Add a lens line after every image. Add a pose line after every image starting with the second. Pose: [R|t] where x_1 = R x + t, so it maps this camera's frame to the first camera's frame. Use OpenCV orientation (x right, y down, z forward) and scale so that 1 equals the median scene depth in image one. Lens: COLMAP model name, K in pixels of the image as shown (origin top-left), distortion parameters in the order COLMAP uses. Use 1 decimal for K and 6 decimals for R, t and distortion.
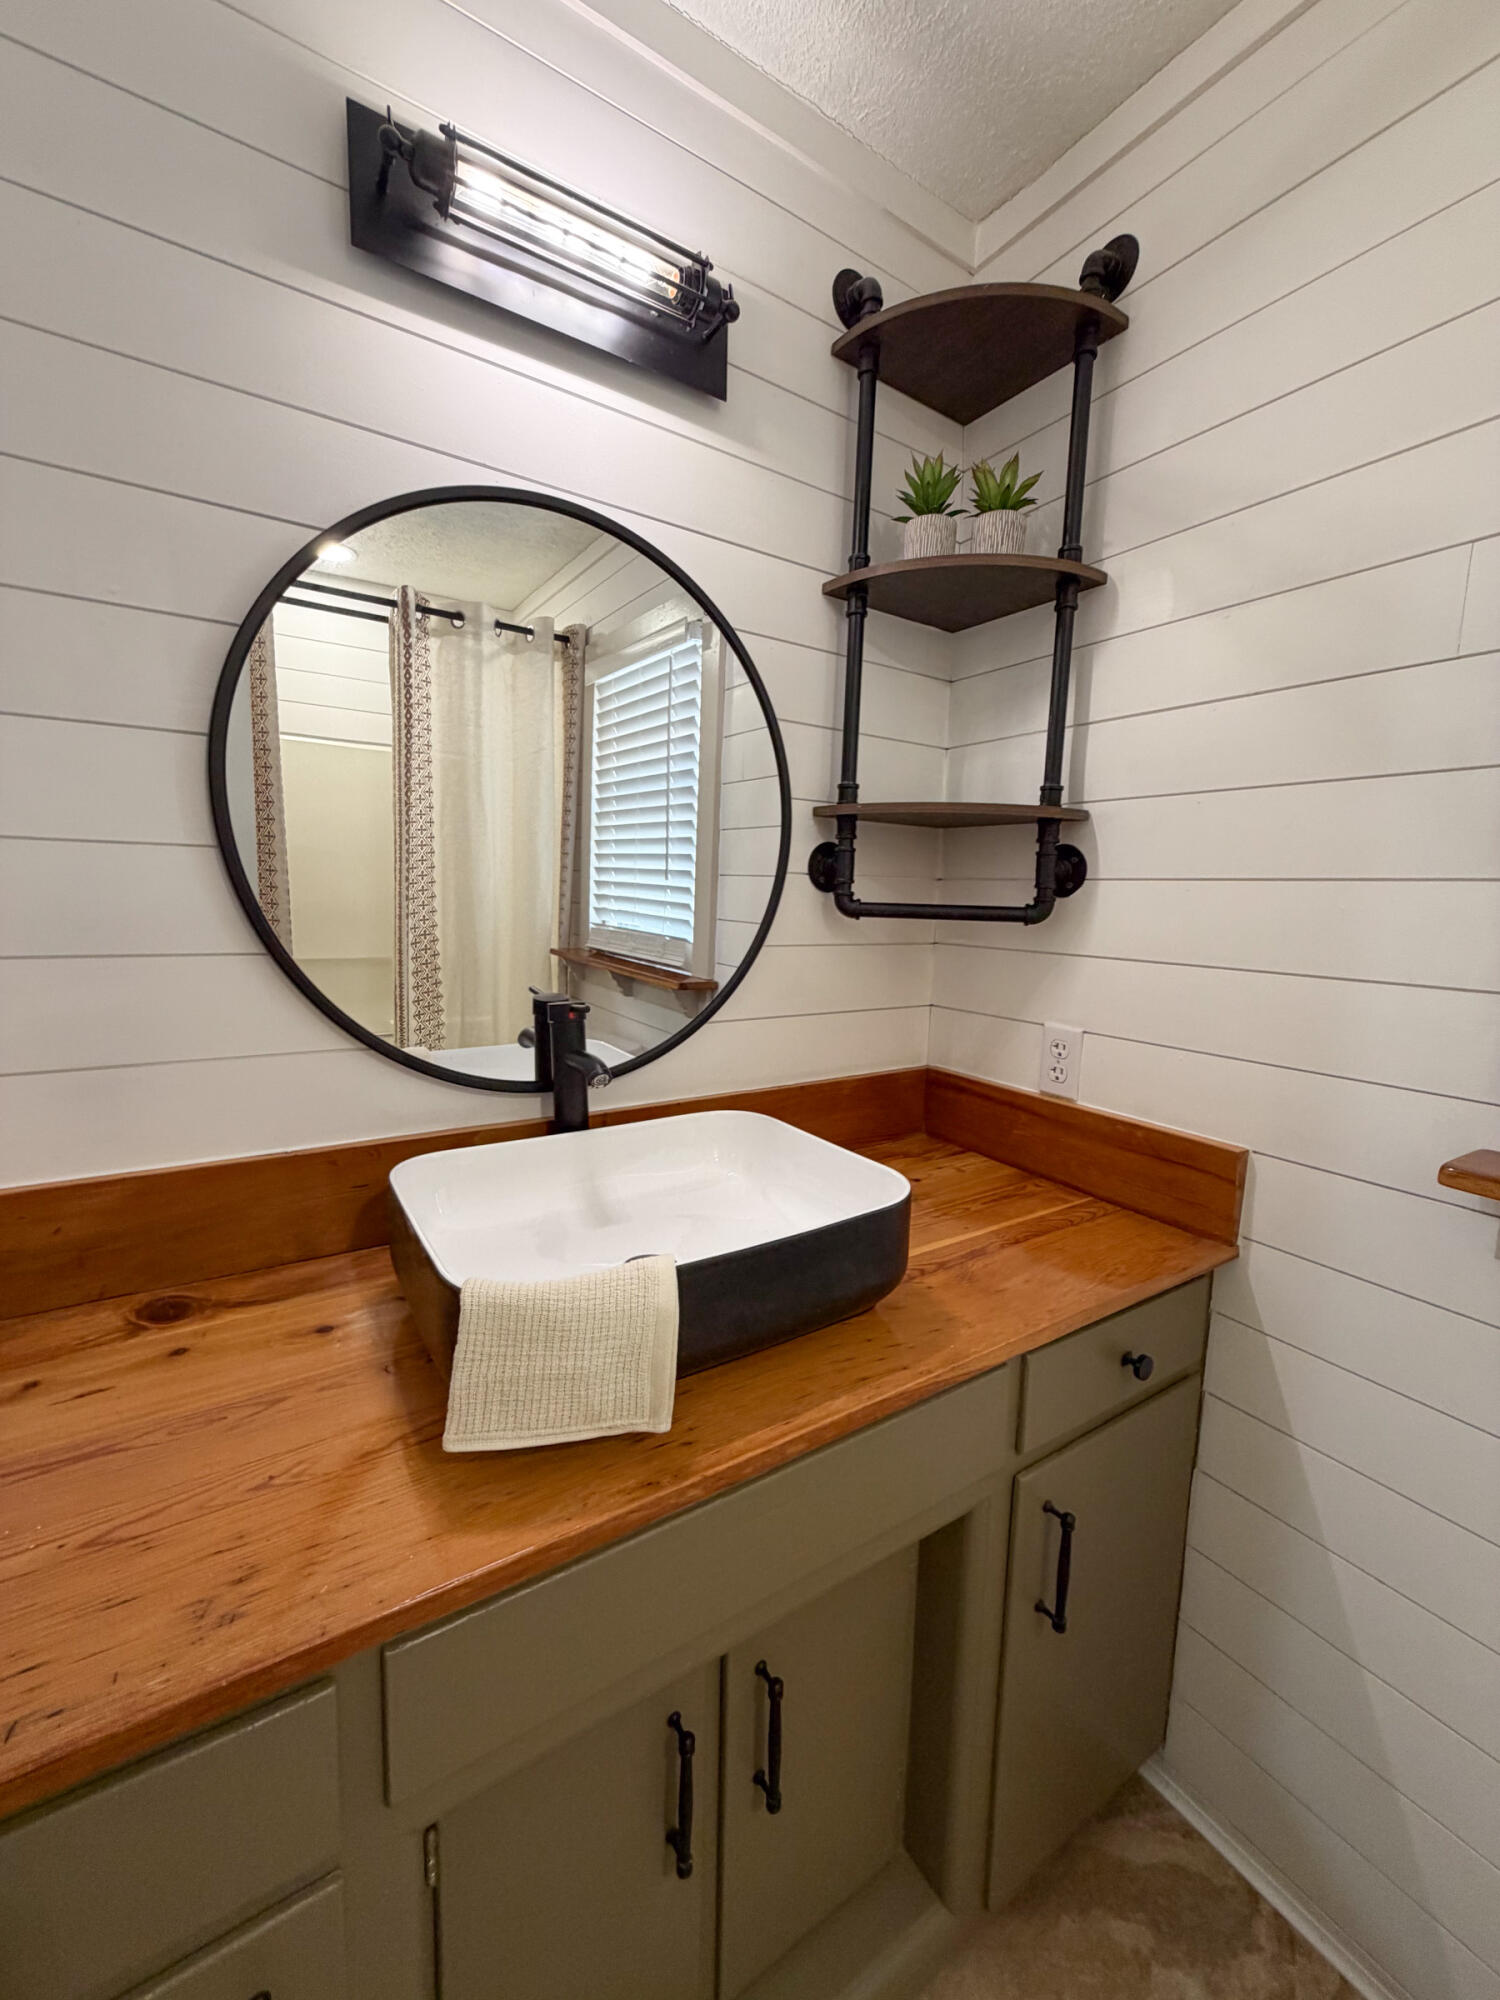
lens RADIAL K [[796.0, 0, 751.2], [0, 796.0, 995.1], [0, 0, 1]] dist [-0.001368, 0.000919]
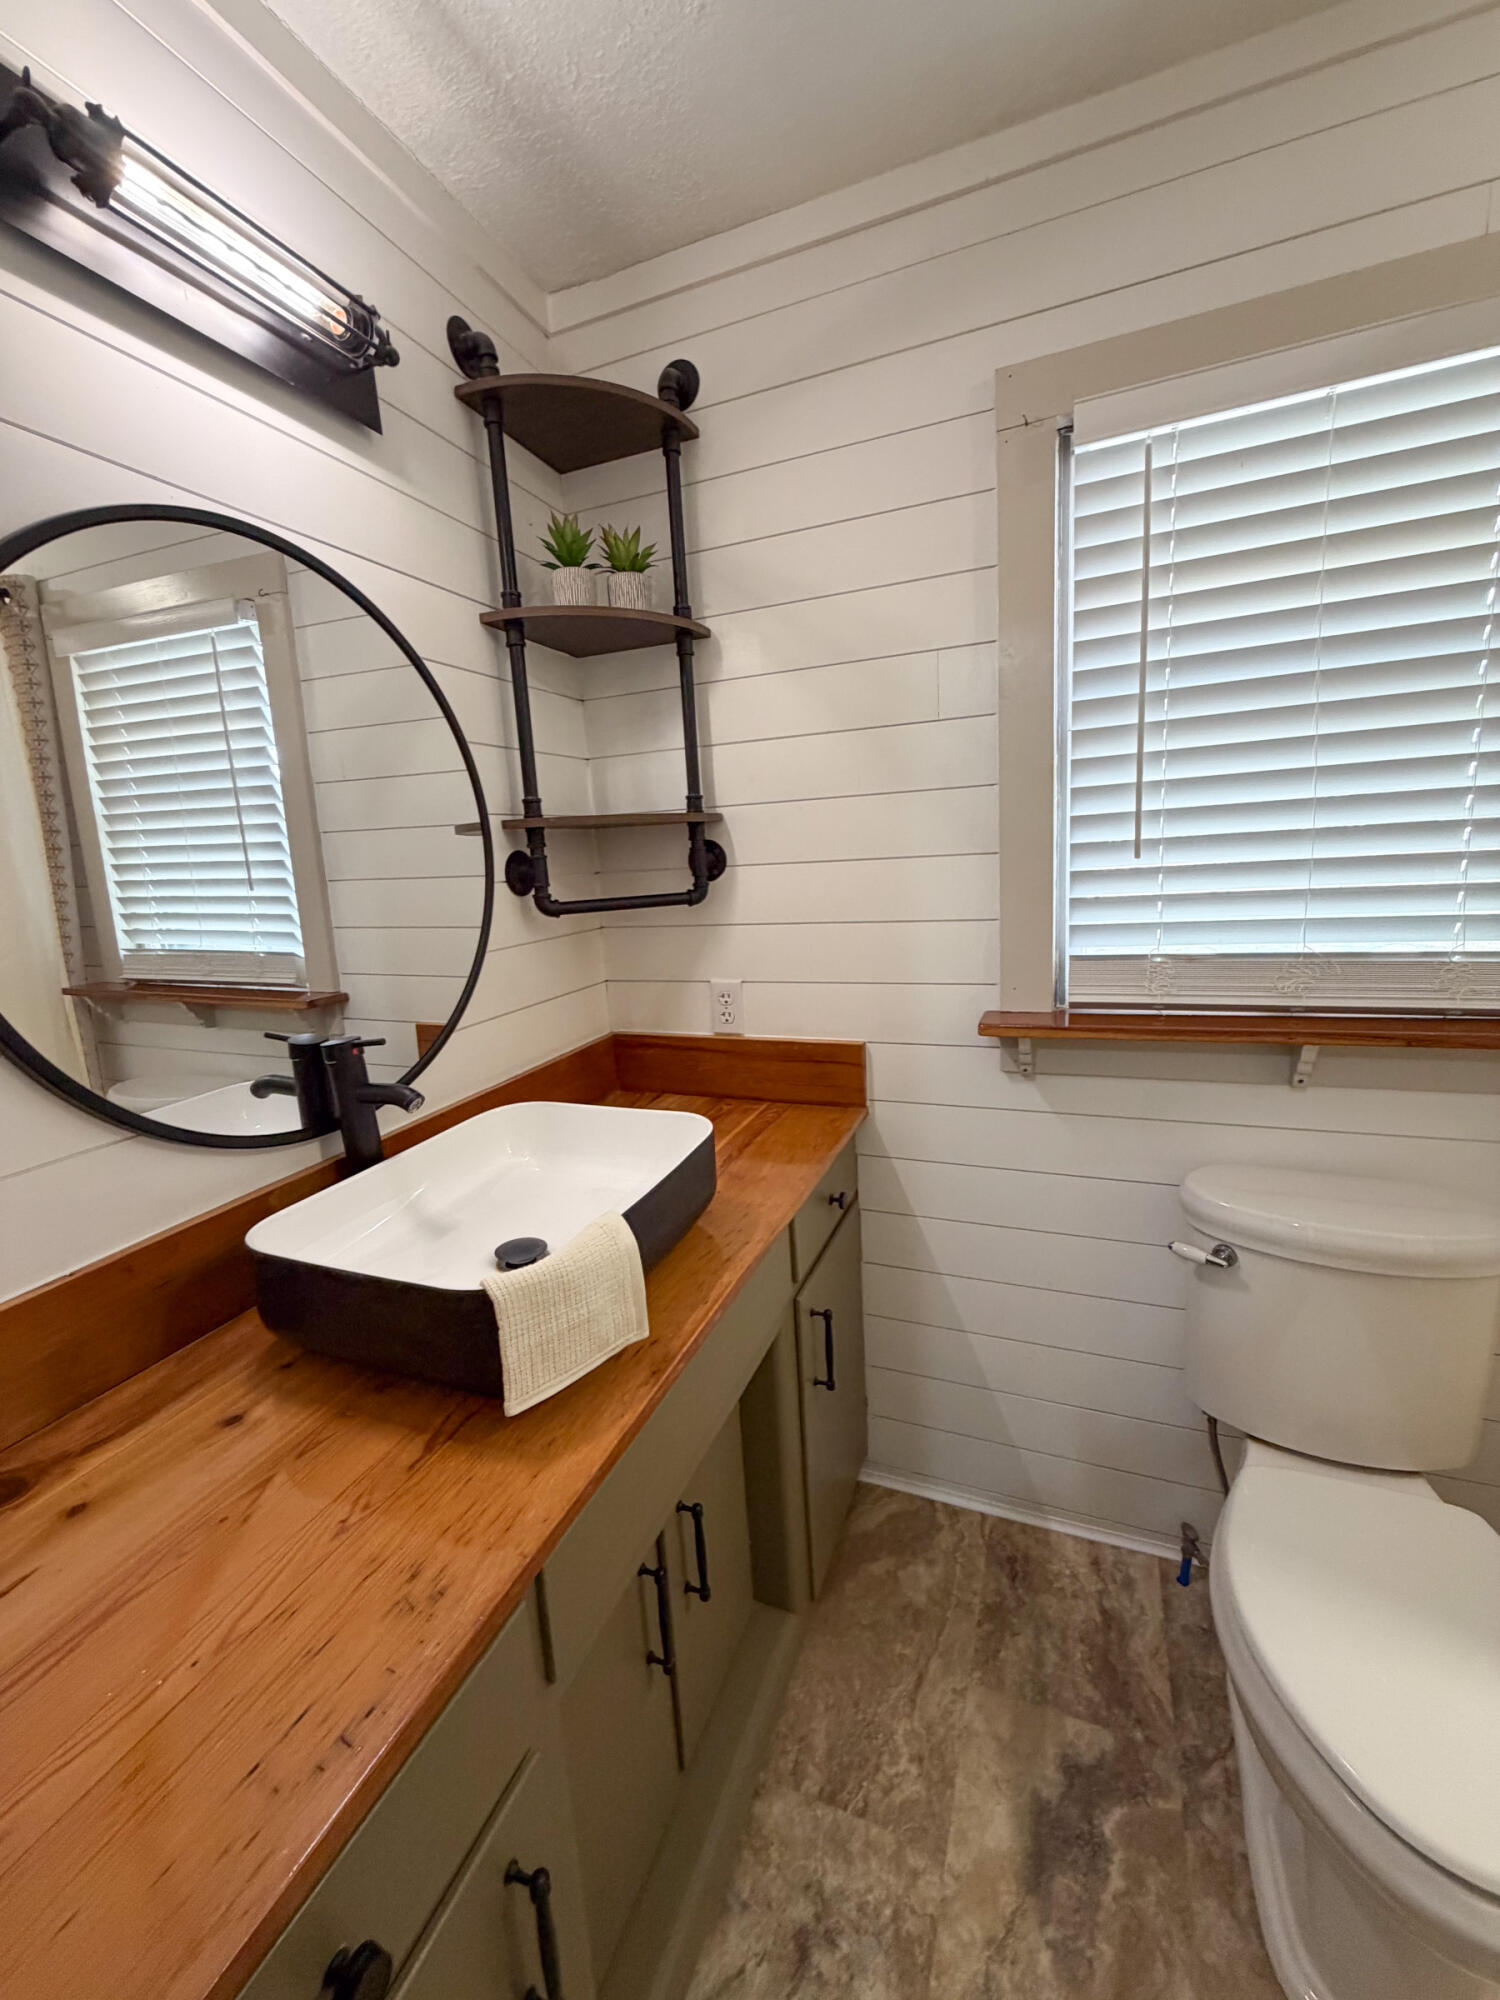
lens RADIAL K [[796.0, 0, 746.4], [0, 796.0, 993.1], [0, 0, 1]] dist [-0.001368, 0.000919]
pose [[0.816767, -0.174843, 0.549838, -0.323928], [0.149985, 0.984558, 0.090282, -0.056960], [-0.557132, 0.008728, 0.830378, -0.103588]]
